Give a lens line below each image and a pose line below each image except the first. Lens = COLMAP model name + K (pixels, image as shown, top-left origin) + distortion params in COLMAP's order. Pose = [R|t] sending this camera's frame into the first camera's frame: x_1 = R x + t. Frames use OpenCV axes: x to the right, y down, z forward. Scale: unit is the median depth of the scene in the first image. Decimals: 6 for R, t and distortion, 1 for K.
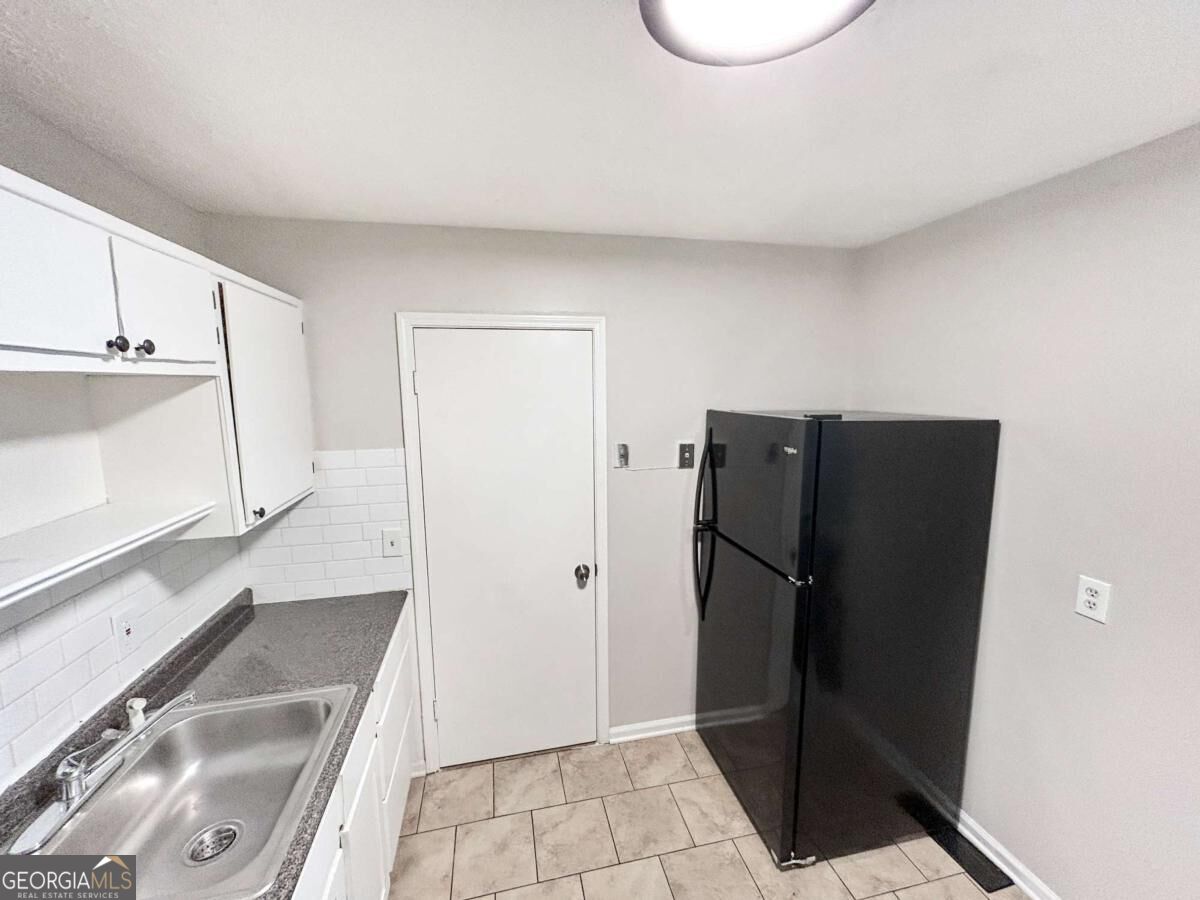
lens RADIAL K [[486.1, 0, 595.5], [0, 486.1, 450.5], [0, 0, 1]] dist [0.001059, 0.002059]
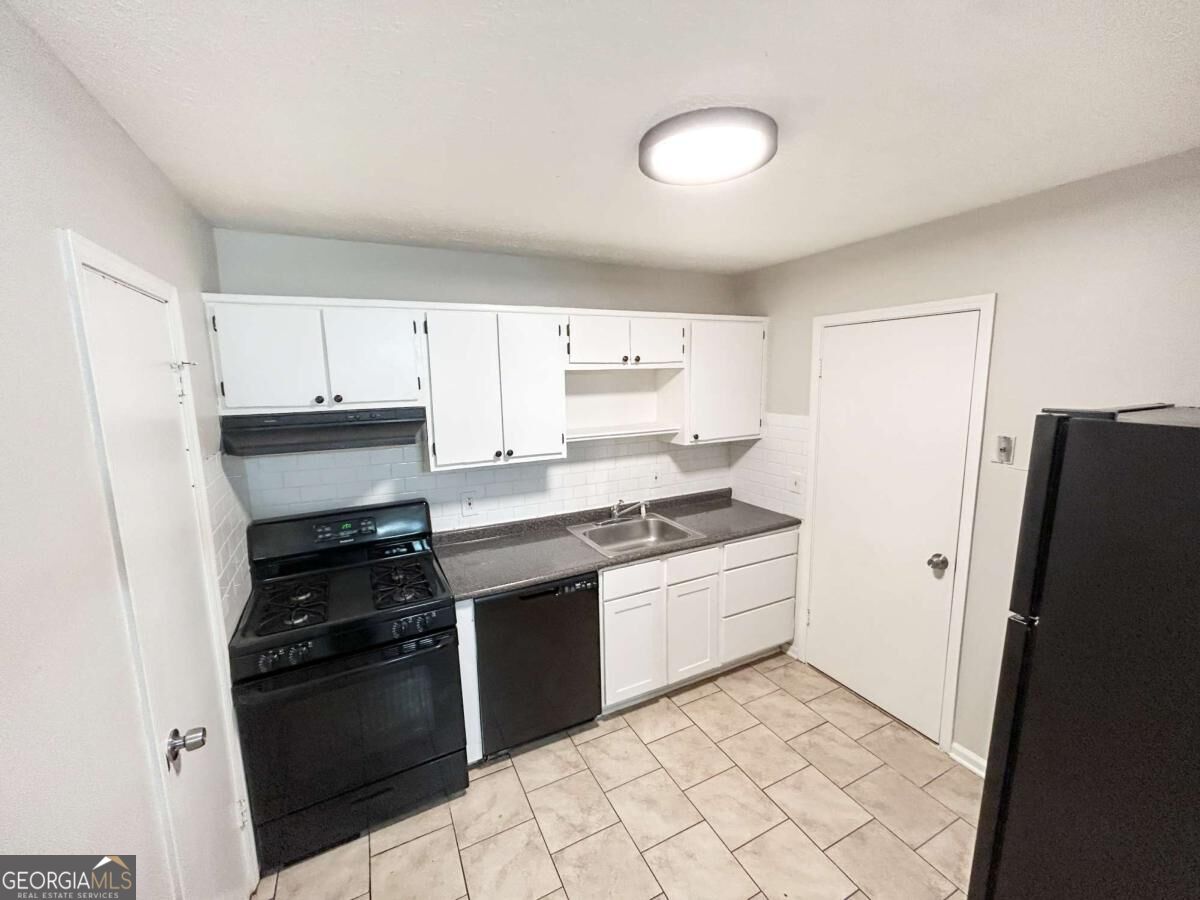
lens RADIAL K [[486.1, 0, 595.4], [0, 486.1, 450.2], [0, 0, 1]] dist [0.001059, 0.002059]
pose [[0.239728, 0.153790, -0.958582, 0.805679], [-0.114554, 0.984957, 0.129373, -0.019726], [0.964058, 0.078796, 0.253739, 0.077109]]
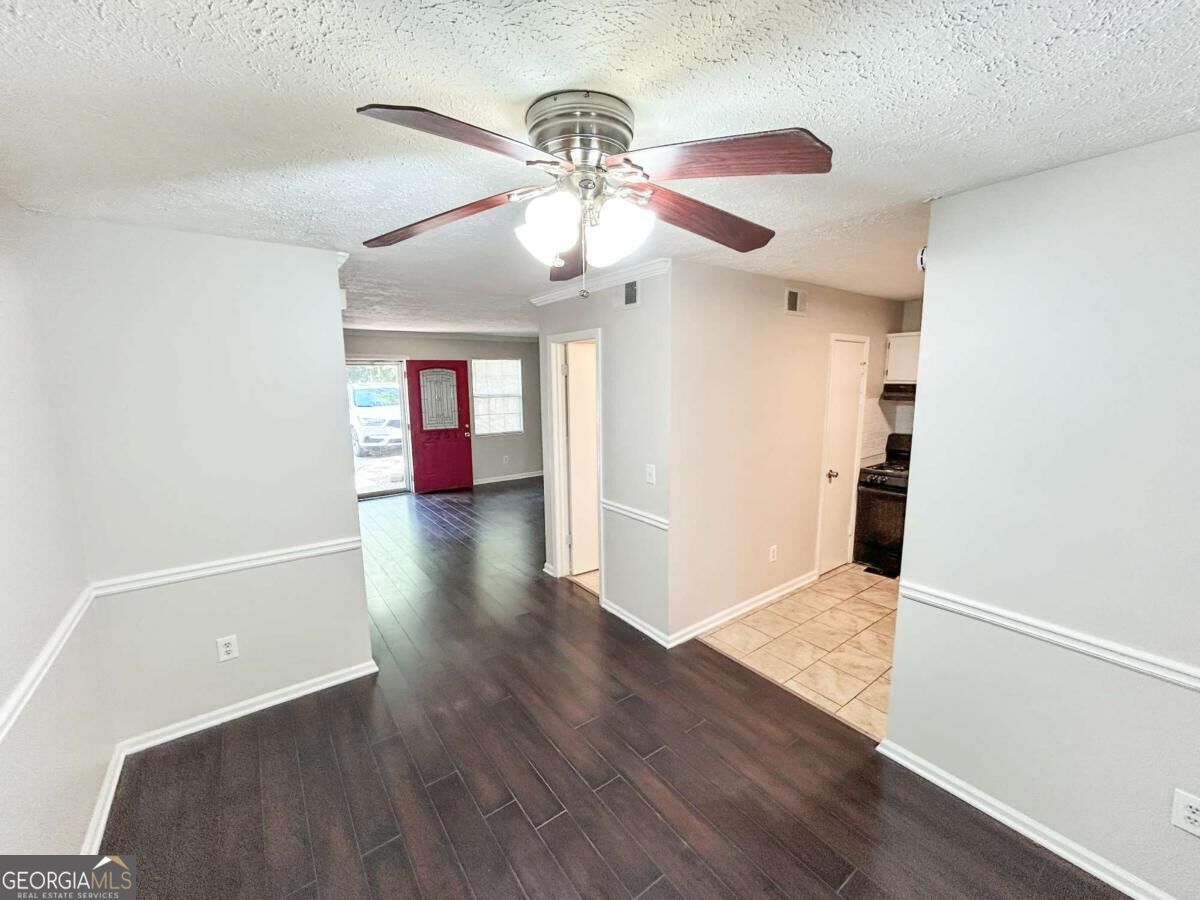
lens RADIAL K [[486.1, 0, 601.6], [0, 486.1, 447.5], [0, 0, 1]] dist [0.001059, 0.002059]
pose [[-0.909517, 0.073591, -0.409100, 1.876313], [-0.044171, 0.961519, 0.271164, -0.151545], [0.413312, 0.264699, -0.871268, 1.119450]]
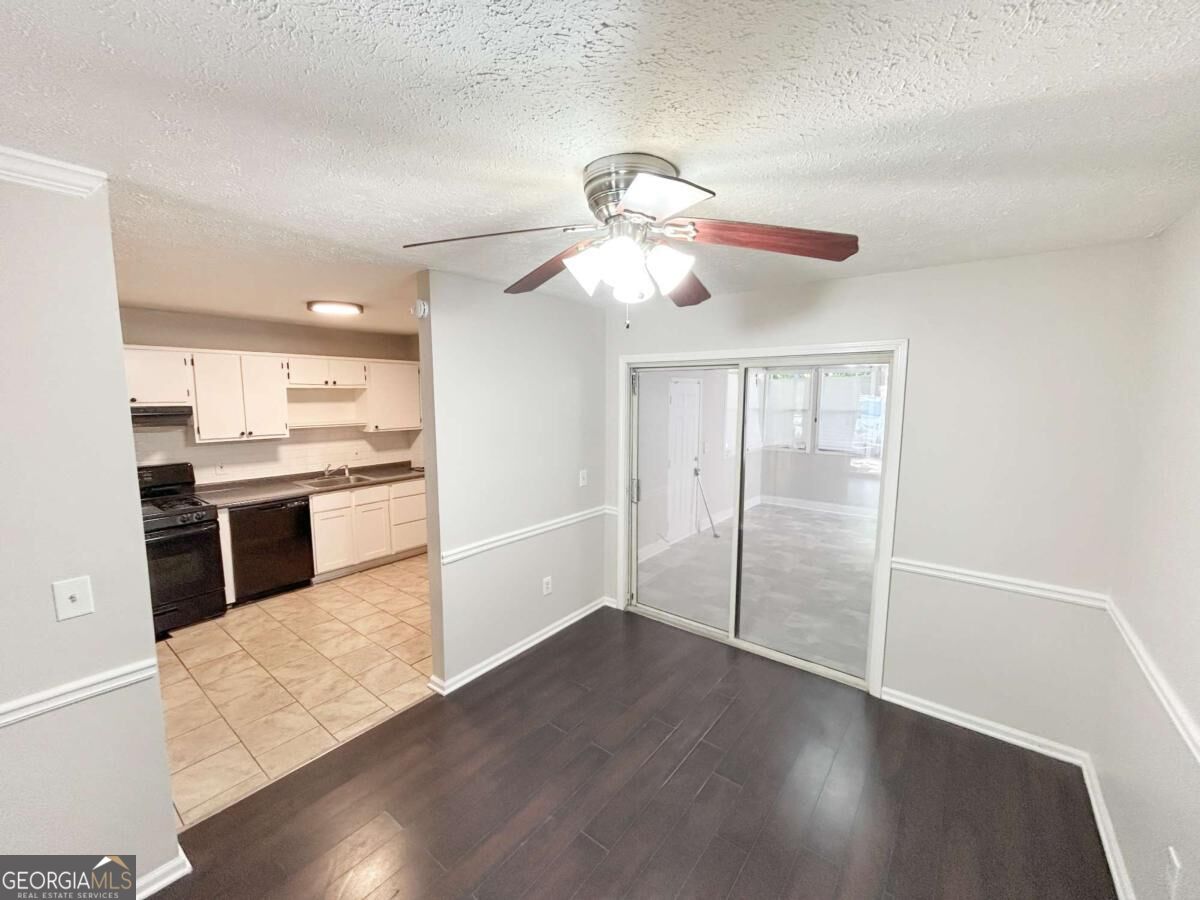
lens RADIAL K [[486.1, 0, 592.9], [0, 486.1, 450.6], [0, 0, 1]] dist [0.001059, 0.002059]
pose [[0.632252, 0.104987, -0.767616, 2.173814], [-0.116440, 0.992399, 0.039824, -0.018012], [0.765963, 0.064203, 0.639671, -0.028141]]
